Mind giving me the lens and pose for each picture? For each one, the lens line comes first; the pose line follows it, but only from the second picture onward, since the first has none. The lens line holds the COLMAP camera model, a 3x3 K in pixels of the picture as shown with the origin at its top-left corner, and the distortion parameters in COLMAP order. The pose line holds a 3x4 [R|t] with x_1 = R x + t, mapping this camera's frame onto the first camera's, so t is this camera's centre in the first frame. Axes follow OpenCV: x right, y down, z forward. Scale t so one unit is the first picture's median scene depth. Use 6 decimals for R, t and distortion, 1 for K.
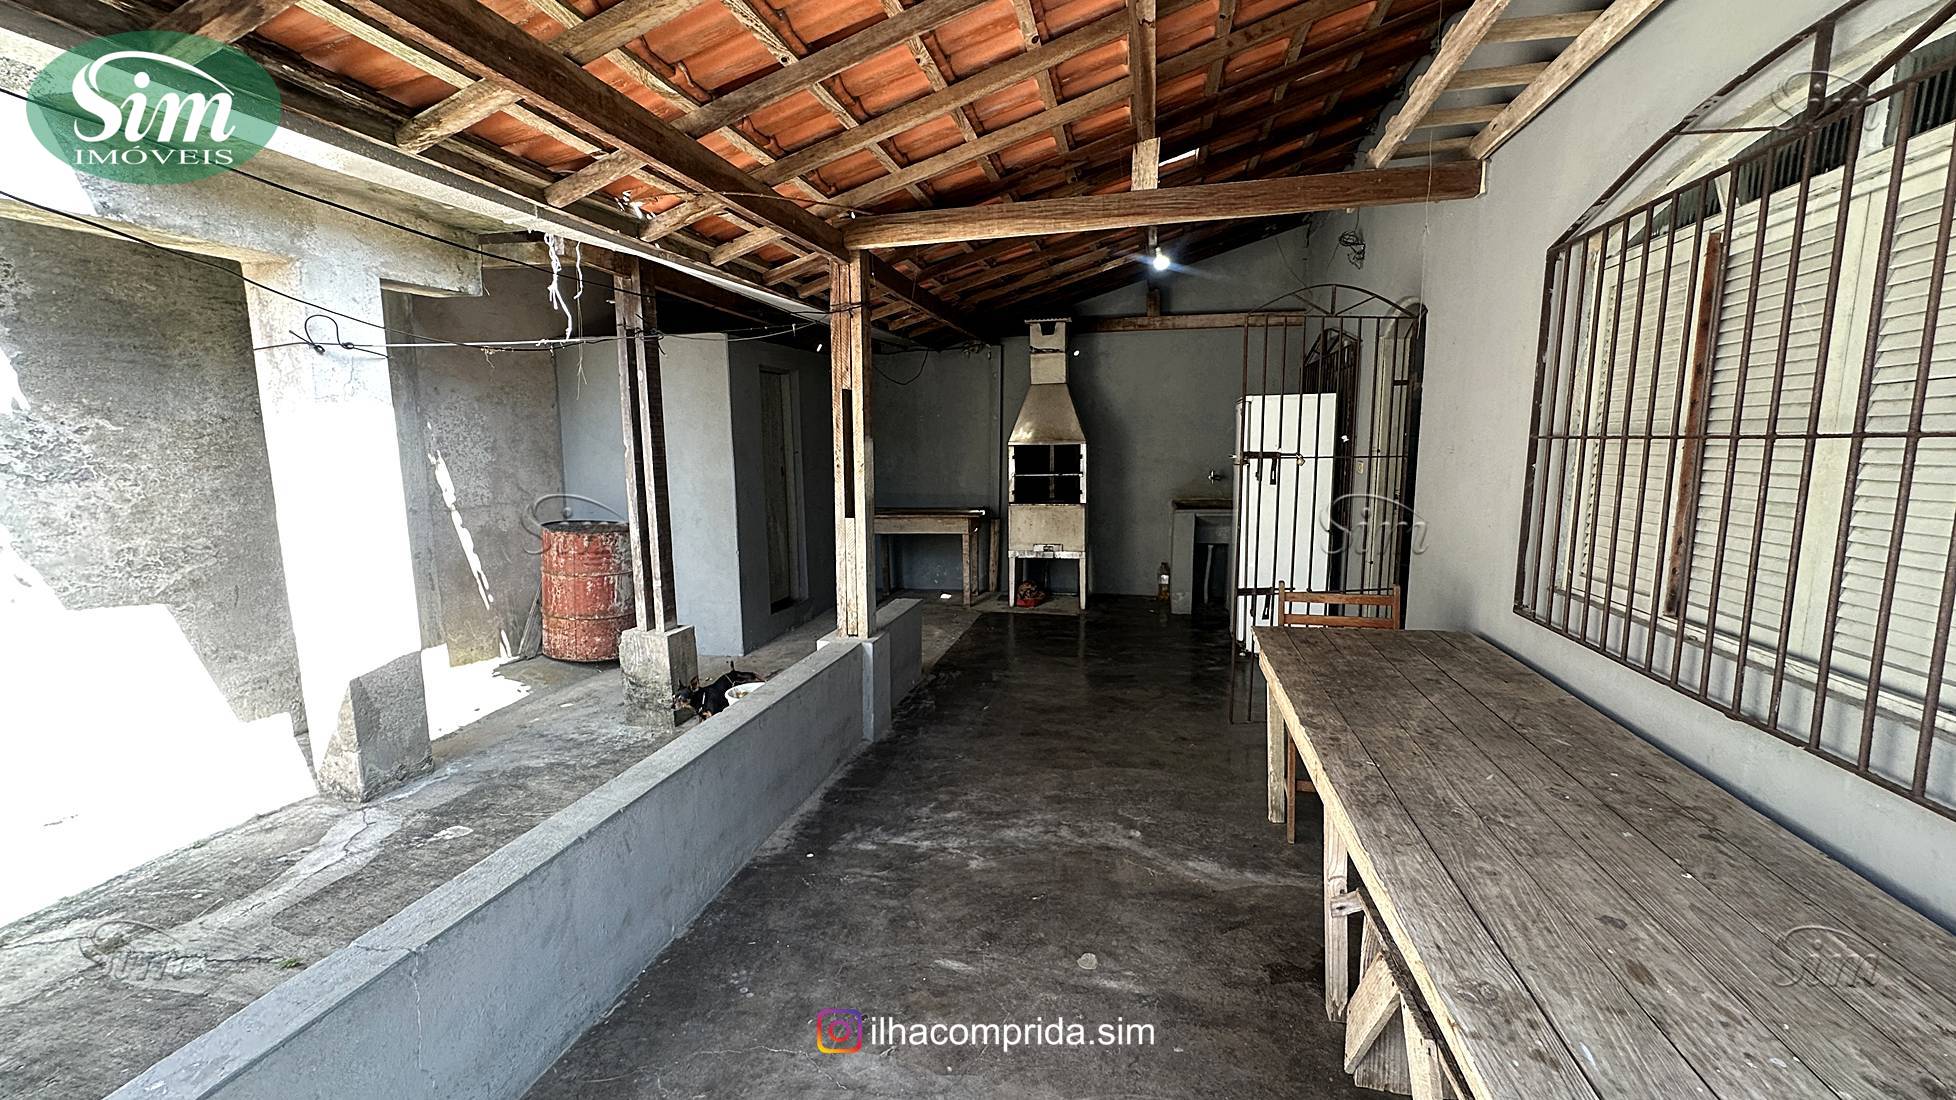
lens RADIAL K [[781.1, 0, 978.0], [0, 781.1, 550.0], [0, 0, 1]] dist [-0.003205, -0.000088]
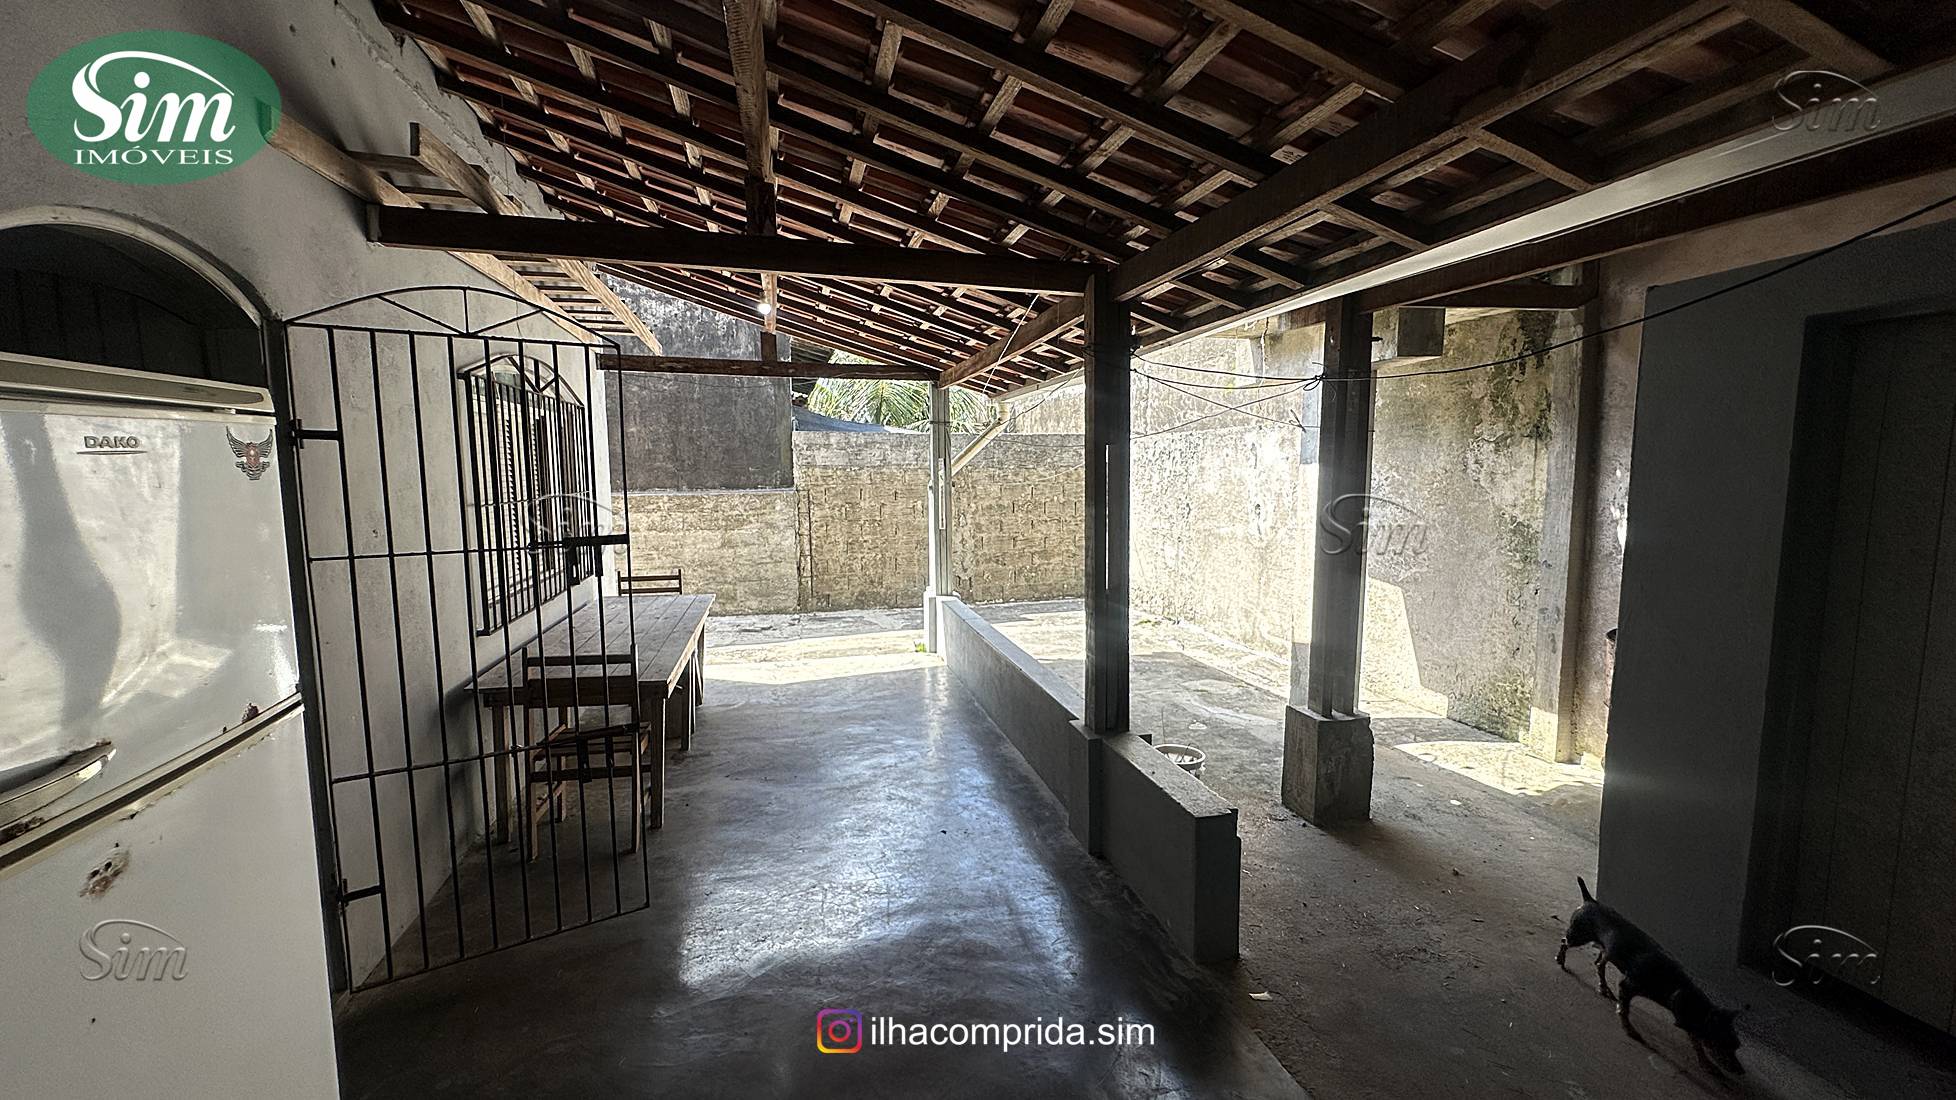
lens RADIAL K [[781.1, 0, 978.0], [0, 781.1, 550.0], [0, 0, 1]] dist [-0.003205, -0.000088]
pose [[-0.893772, 0.058502, -0.444690, 0.455755], [-0.052824, 0.970827, 0.233889, -0.363402], [0.445401, 0.232534, -0.864608, 2.159971]]
